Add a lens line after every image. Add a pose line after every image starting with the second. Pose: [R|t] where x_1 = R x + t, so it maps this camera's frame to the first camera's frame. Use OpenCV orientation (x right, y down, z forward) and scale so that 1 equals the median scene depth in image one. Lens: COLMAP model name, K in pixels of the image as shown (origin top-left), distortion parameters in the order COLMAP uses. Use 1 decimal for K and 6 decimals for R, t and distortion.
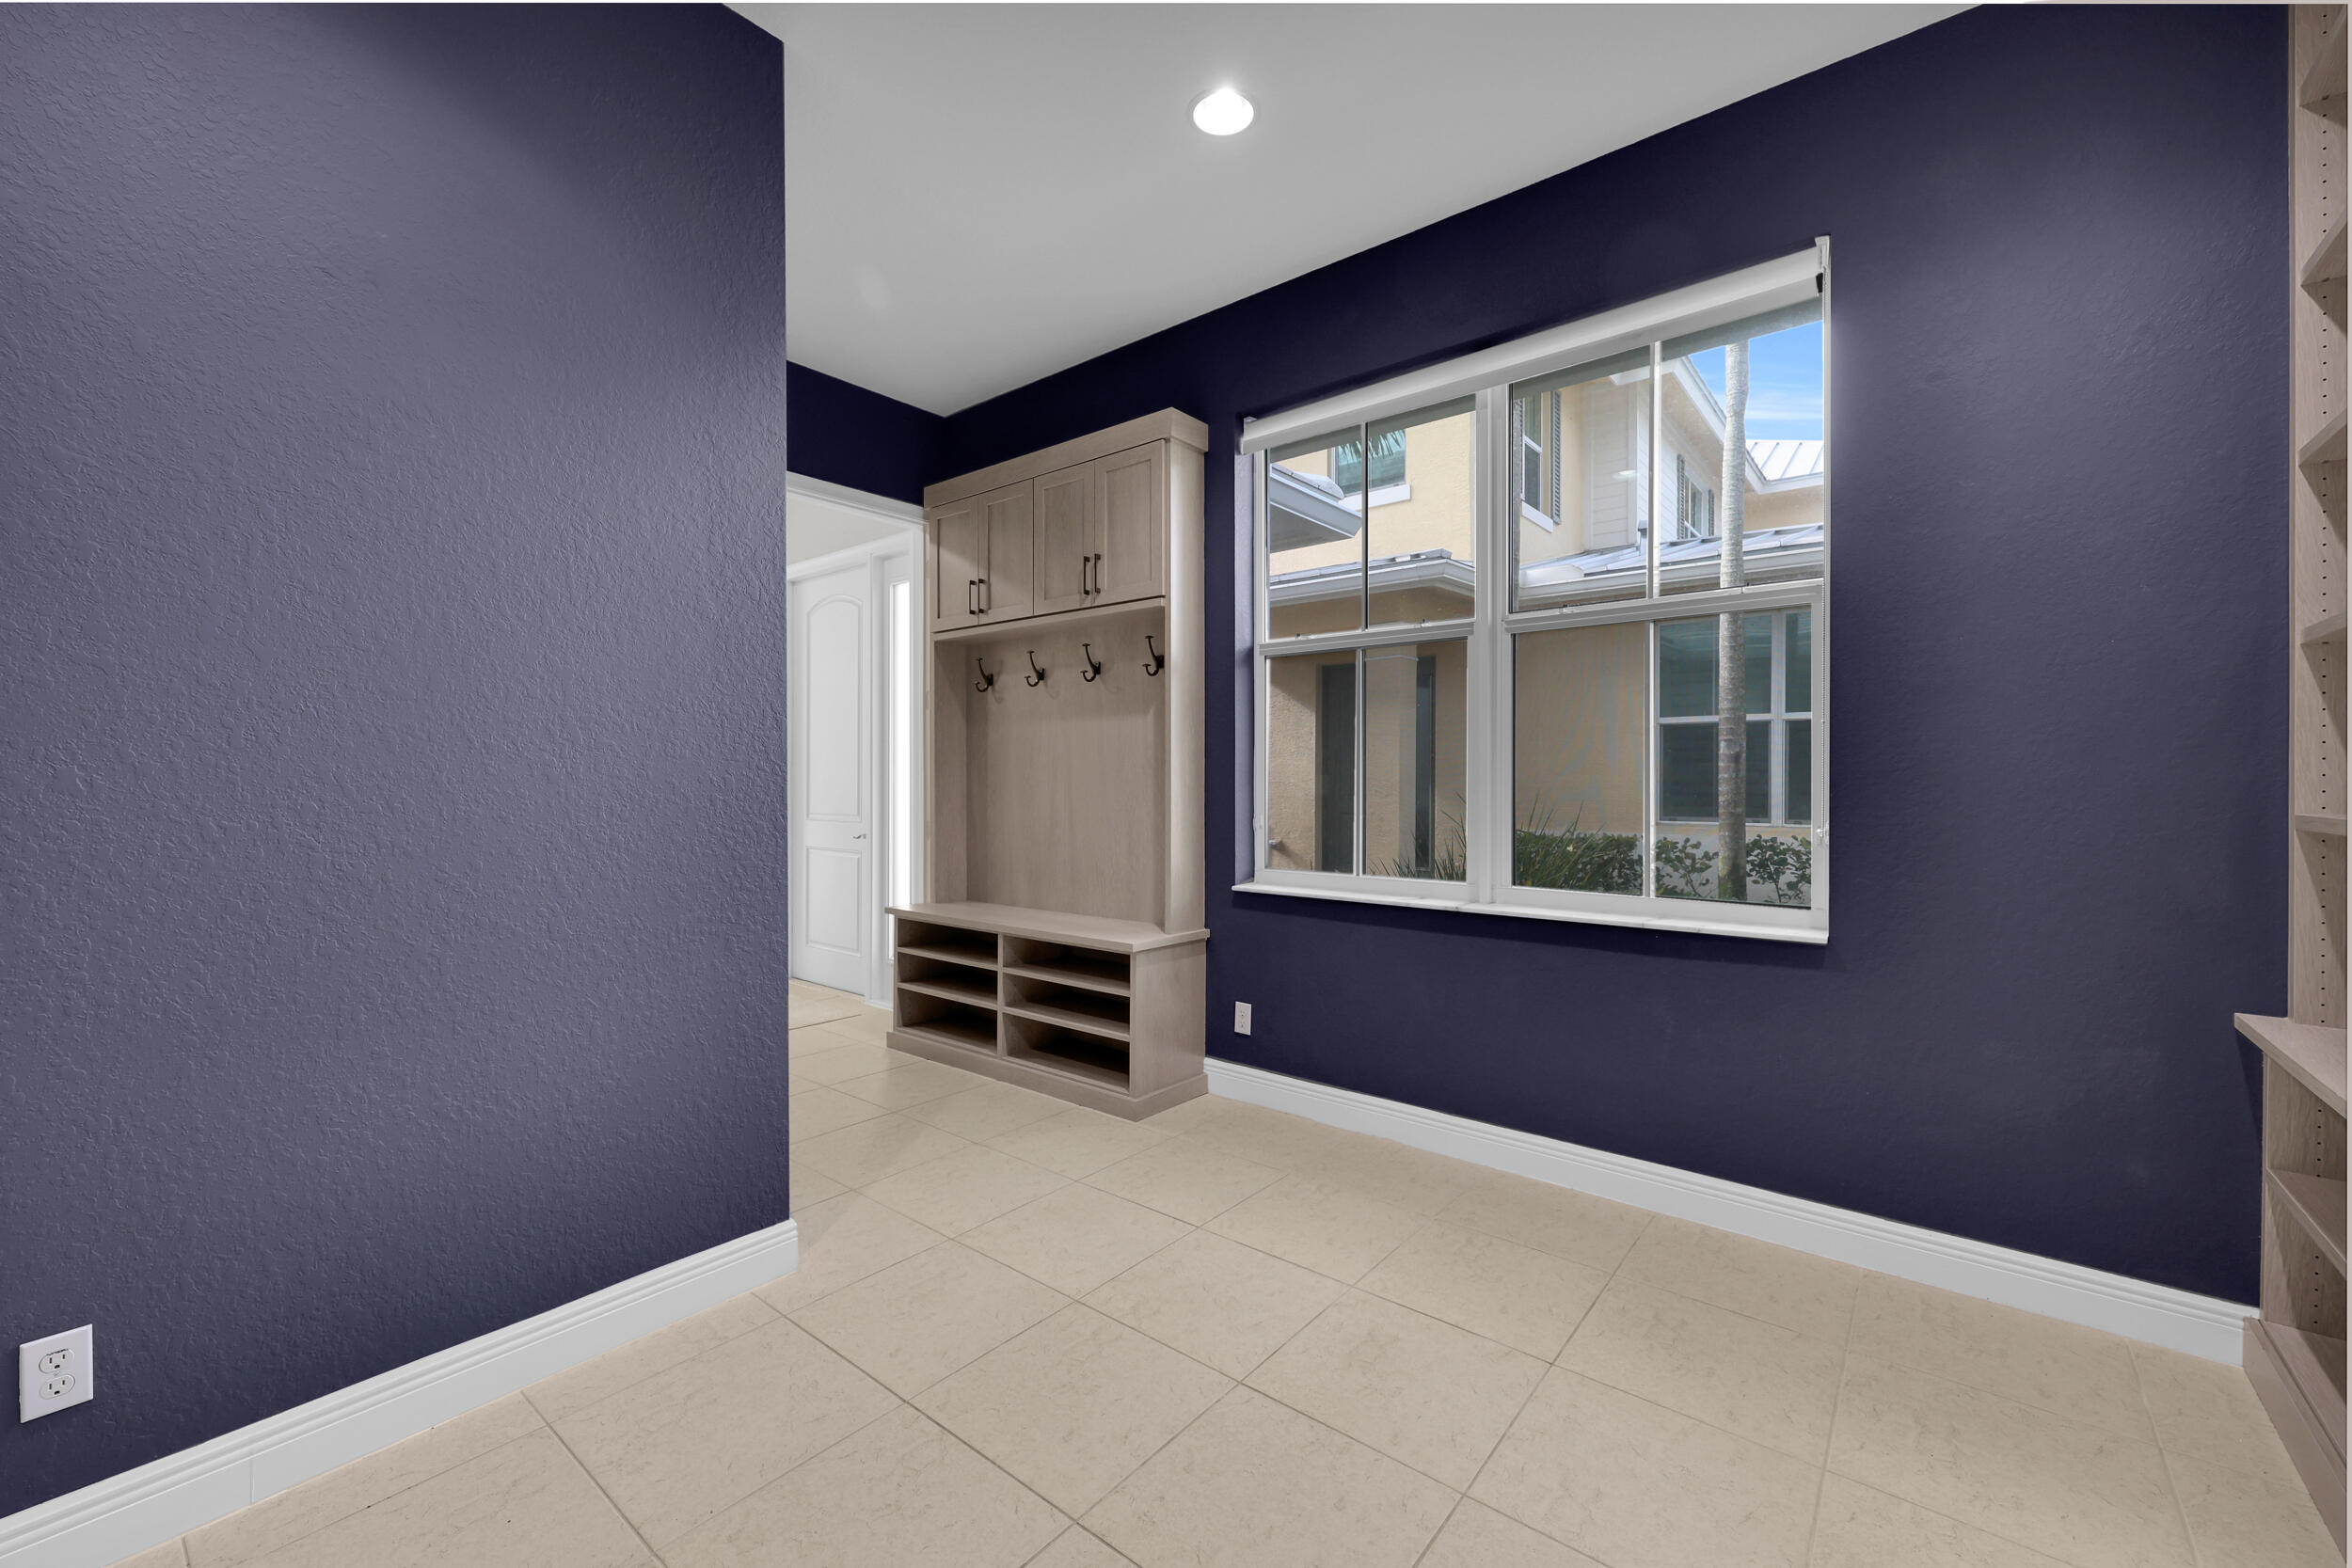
lens RADIAL K [[947.2, 0, 1170.6], [0, 947.2, 783.3], [0, 0, 1]] dist [0.001824, -0.000158]
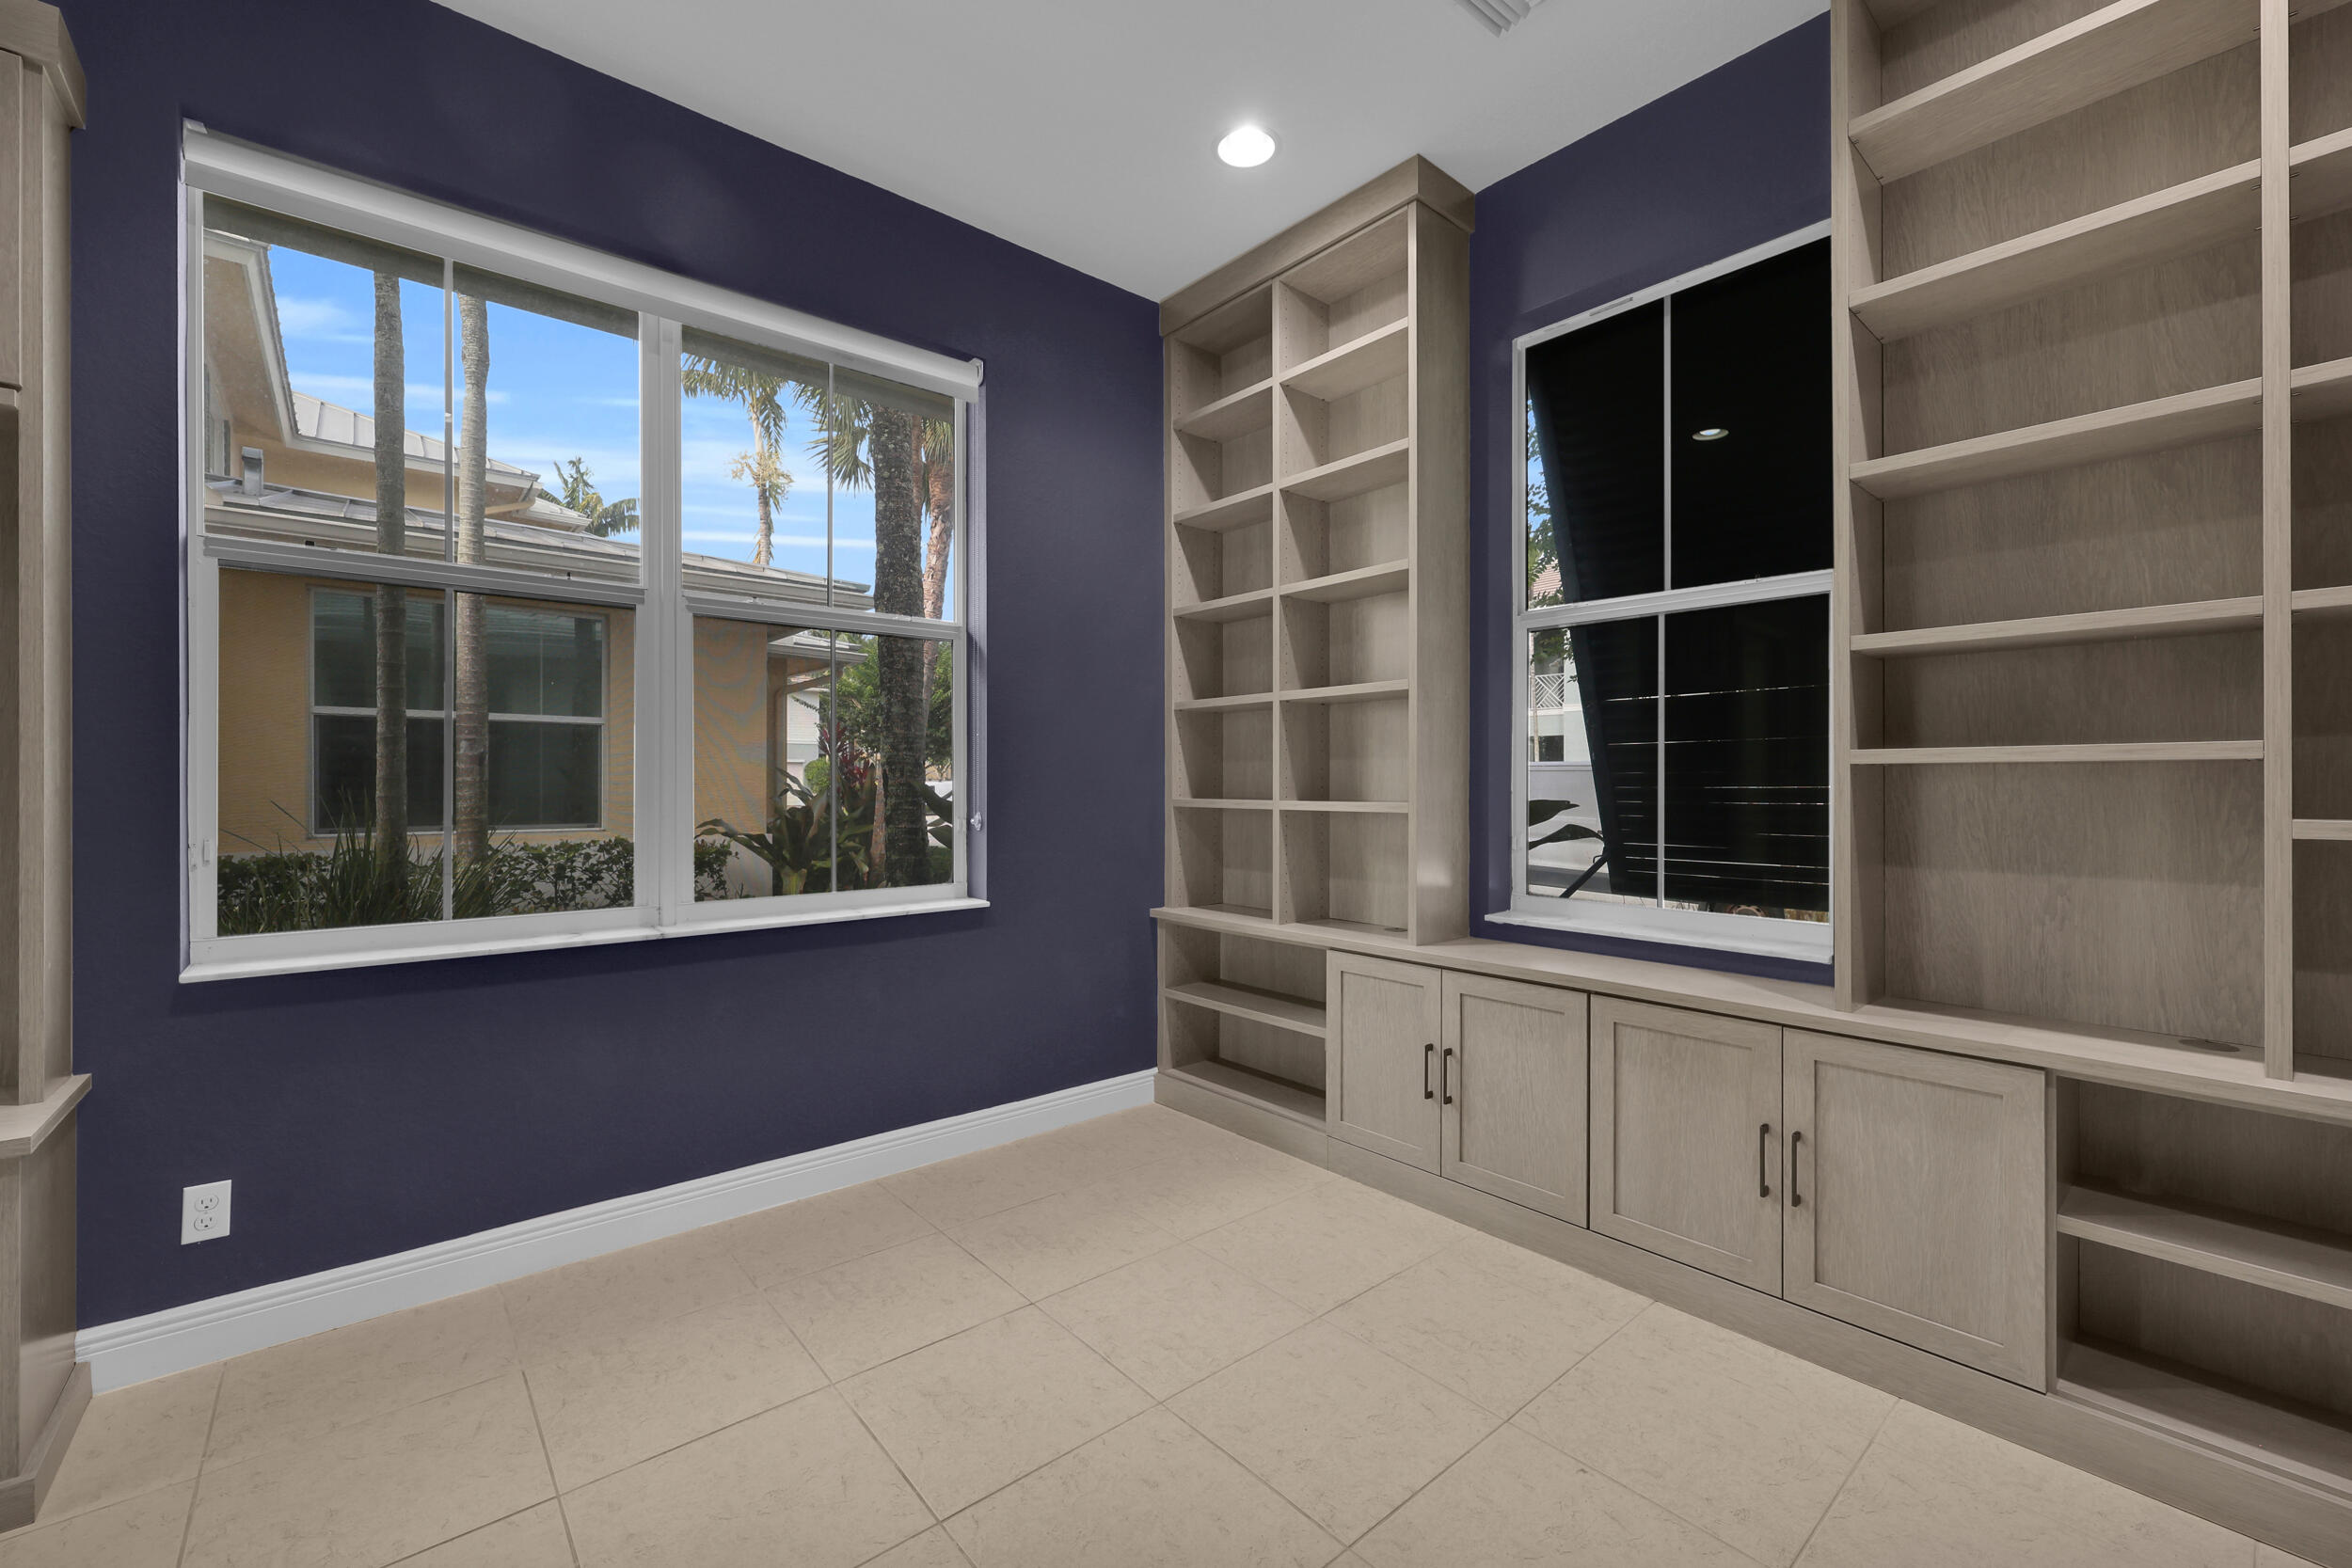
lens RADIAL K [[947.2, 0, 1171.0], [0, 947.2, 784.2], [0, 0, 1]] dist [0.001824, -0.000158]
pose [[0.178116, 0.001463, 0.984008, -0.406677], [0.003687, 0.999991, -0.002154, 0.003356], [-0.984003, 0.004011, 0.178109, 0.390437]]
